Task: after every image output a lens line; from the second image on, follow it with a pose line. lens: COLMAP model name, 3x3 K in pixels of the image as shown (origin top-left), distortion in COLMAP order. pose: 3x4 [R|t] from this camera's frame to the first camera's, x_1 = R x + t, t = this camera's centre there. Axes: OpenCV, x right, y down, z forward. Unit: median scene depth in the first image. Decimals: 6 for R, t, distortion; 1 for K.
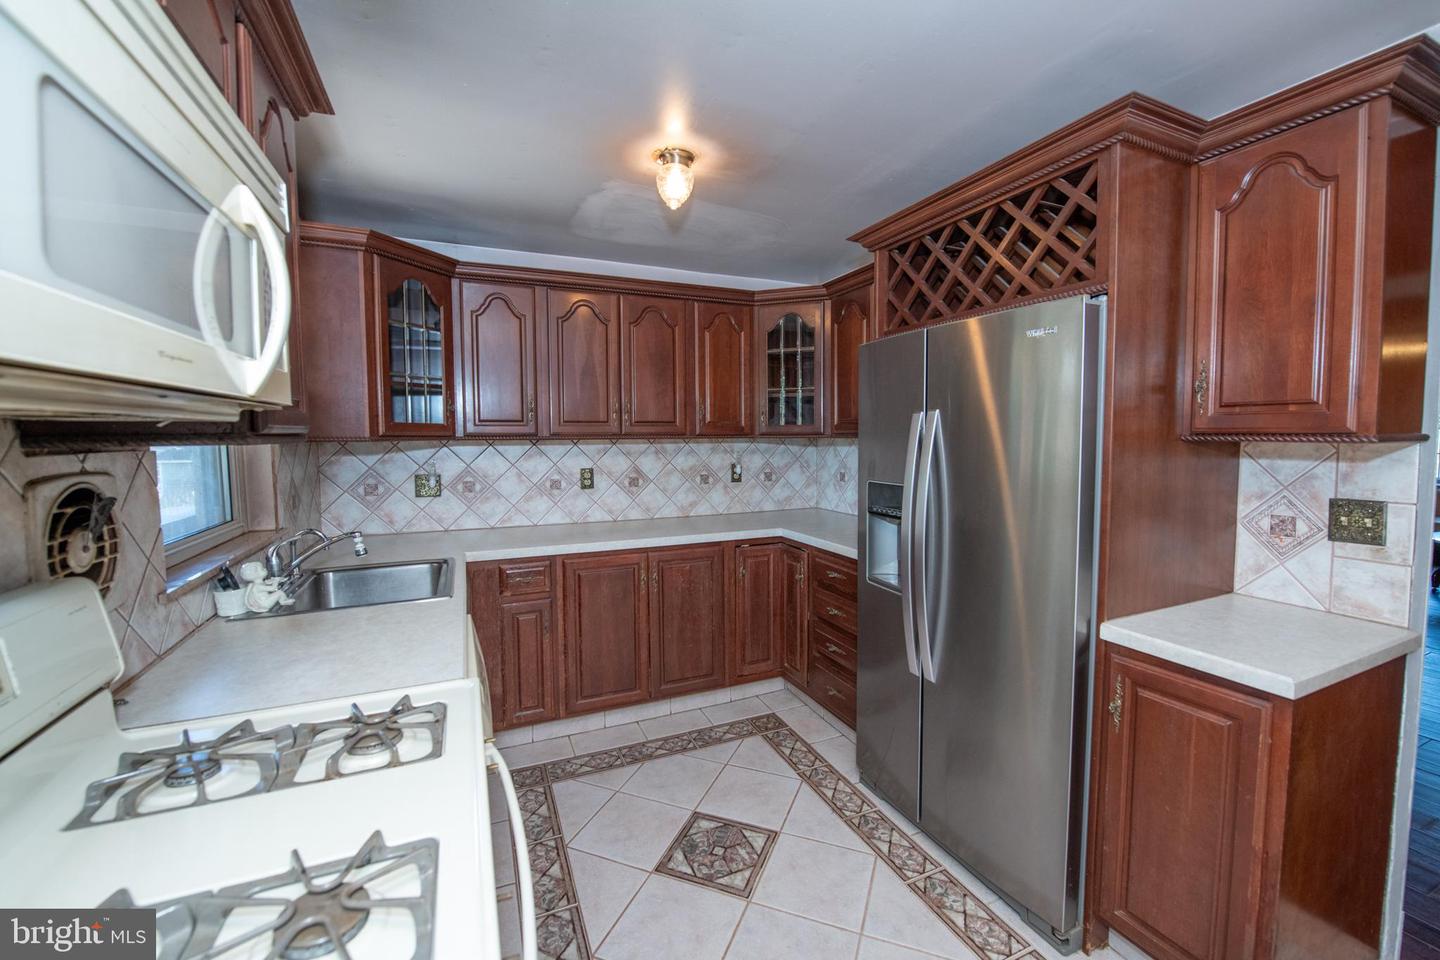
lens RADIAL K [[585.9, 0, 724.7], [0, 585.9, 468.1], [0, 0, 1]] dist [-0.015813, -0.000216]
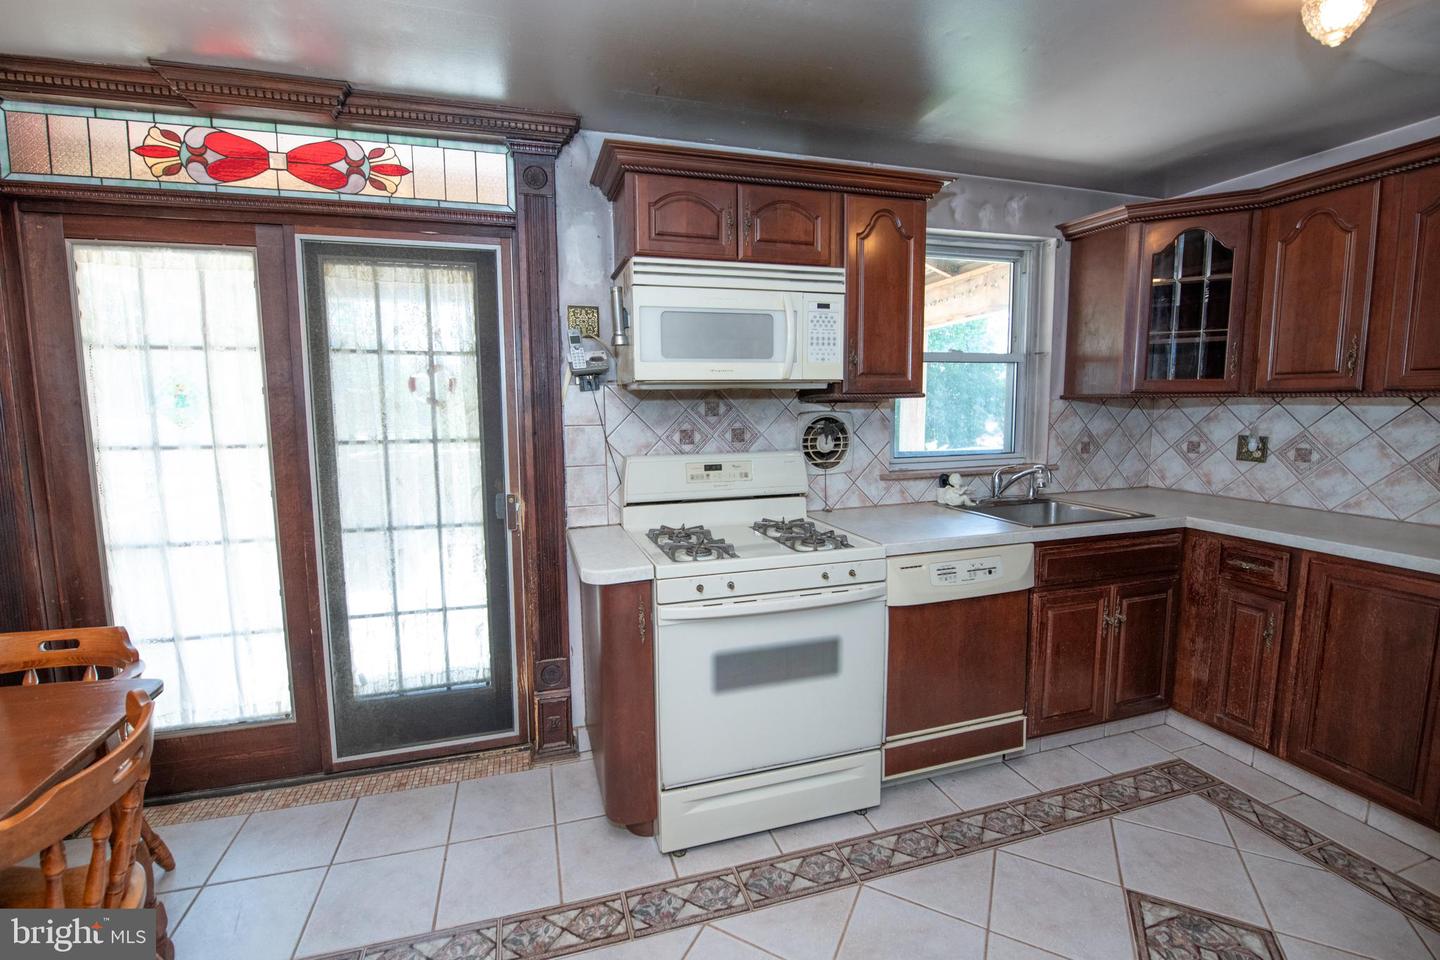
lens RADIAL K [[605.8, 0, 696.8], [0, 605.8, 467.1], [0, 0, 1]] dist [-0.017469, -0.001060]
pose [[-0.135897, 0.111712, -0.984405, 0.559584], [-0.045626, 0.991862, 0.118857, -0.012667], [0.989672, 0.061067, -0.129694, 0.311874]]
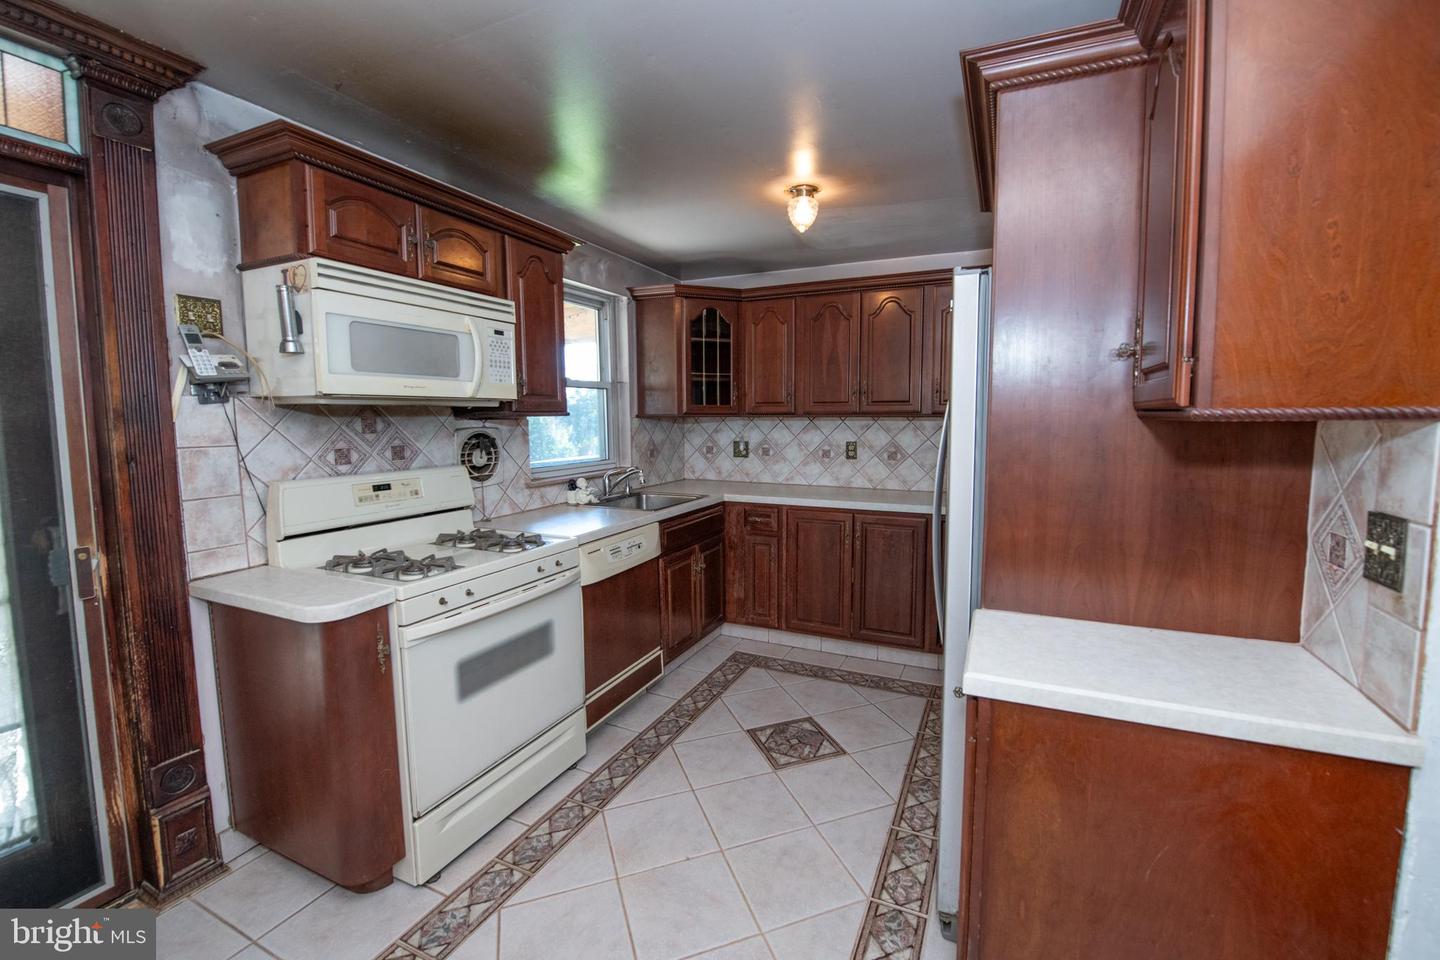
lens RADIAL K [[594.4, 0, 744.1], [0, 594.4, 465.4], [0, 0, 1]] dist [-0.018526, -0.000259]
pose [[0.672544, 0.063222, -0.737352, 0.622829], [-0.043105, 0.997999, 0.046254, 0.002442], [0.738801, 0.000676, 0.673923, 0.037805]]
